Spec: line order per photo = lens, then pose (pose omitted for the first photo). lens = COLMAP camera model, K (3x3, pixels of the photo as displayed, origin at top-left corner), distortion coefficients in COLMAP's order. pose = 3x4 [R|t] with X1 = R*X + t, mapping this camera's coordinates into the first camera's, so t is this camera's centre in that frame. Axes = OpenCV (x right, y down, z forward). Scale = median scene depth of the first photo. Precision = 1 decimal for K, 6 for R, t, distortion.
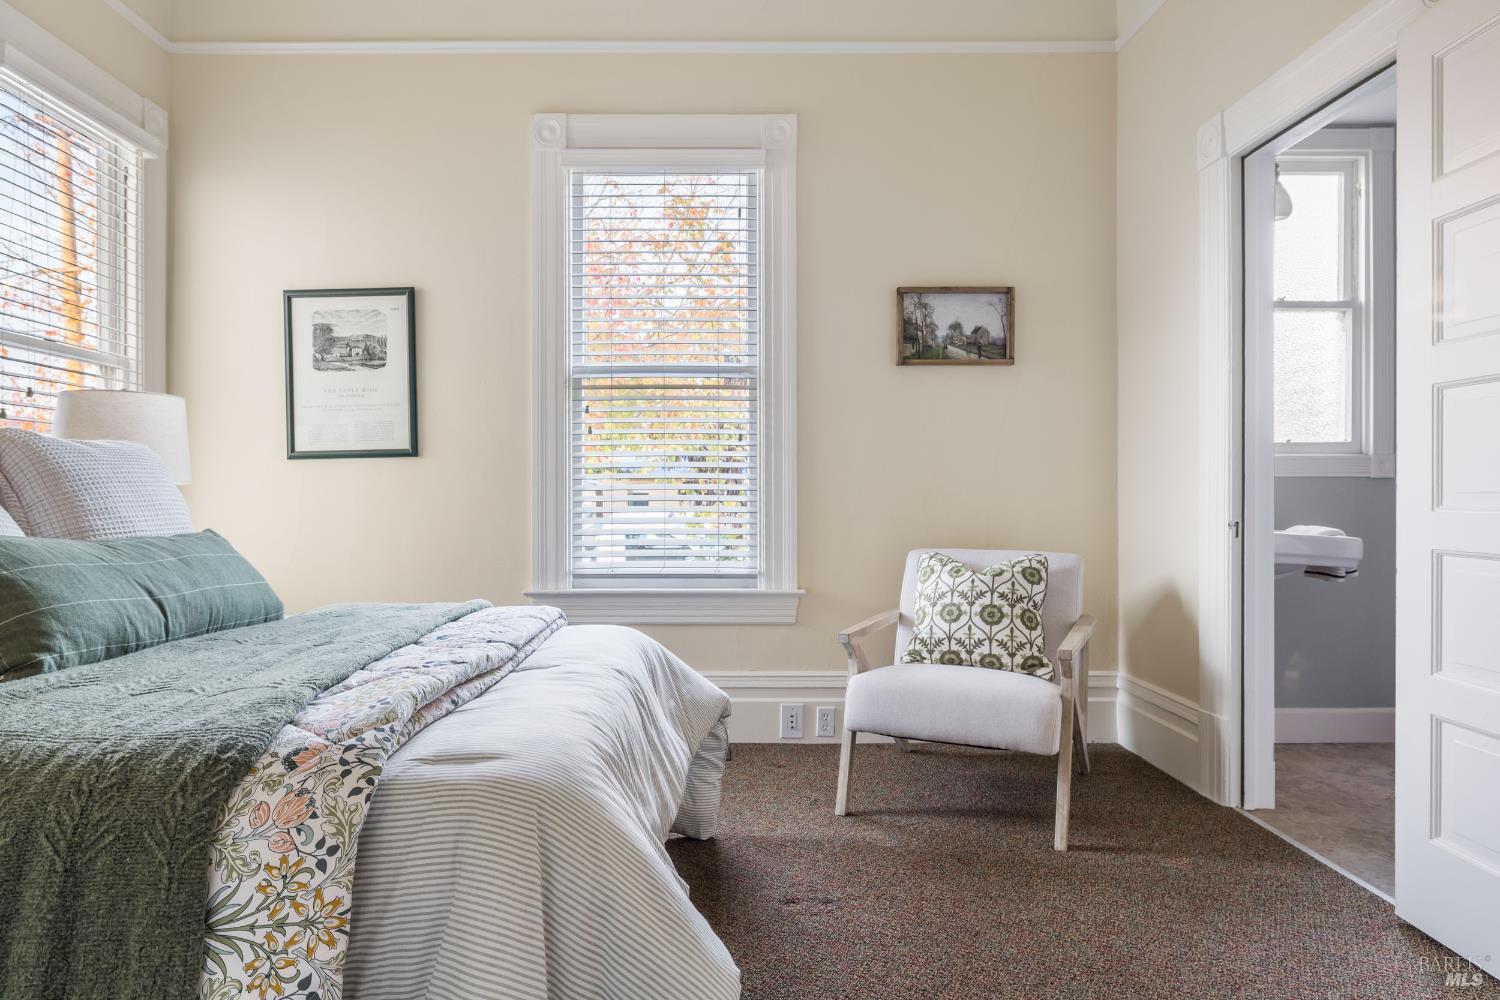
lens RADIAL K [[911.0, 0, 735.2], [0, 911.0, 493.4], [0, 0, 1]] dist [-0.000293, -0.003596]
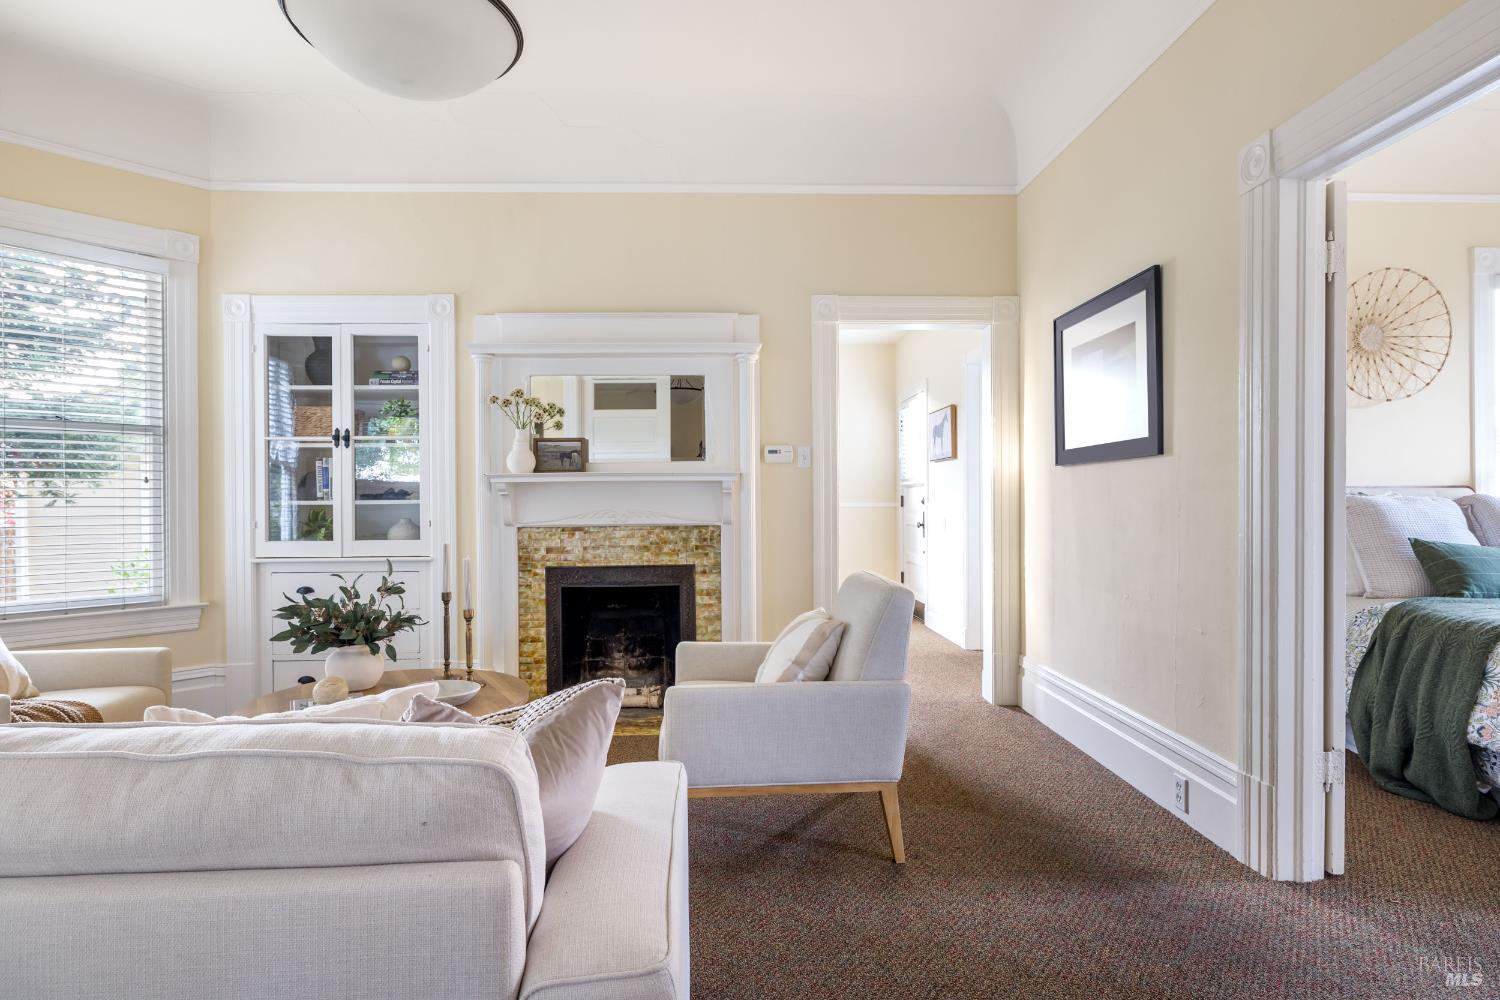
lens RADIAL K [[794.4, 0, 736.2], [0, 794.4, 487.6], [0, 0, 1]] dist [-0.004178, 0.001303]
pose [[0.006716, -0.012122, -0.999904, 0.693642], [0.002412, 0.999924, -0.012106, -0.044988], [0.999975, -0.002331, 0.006745, -0.511455]]
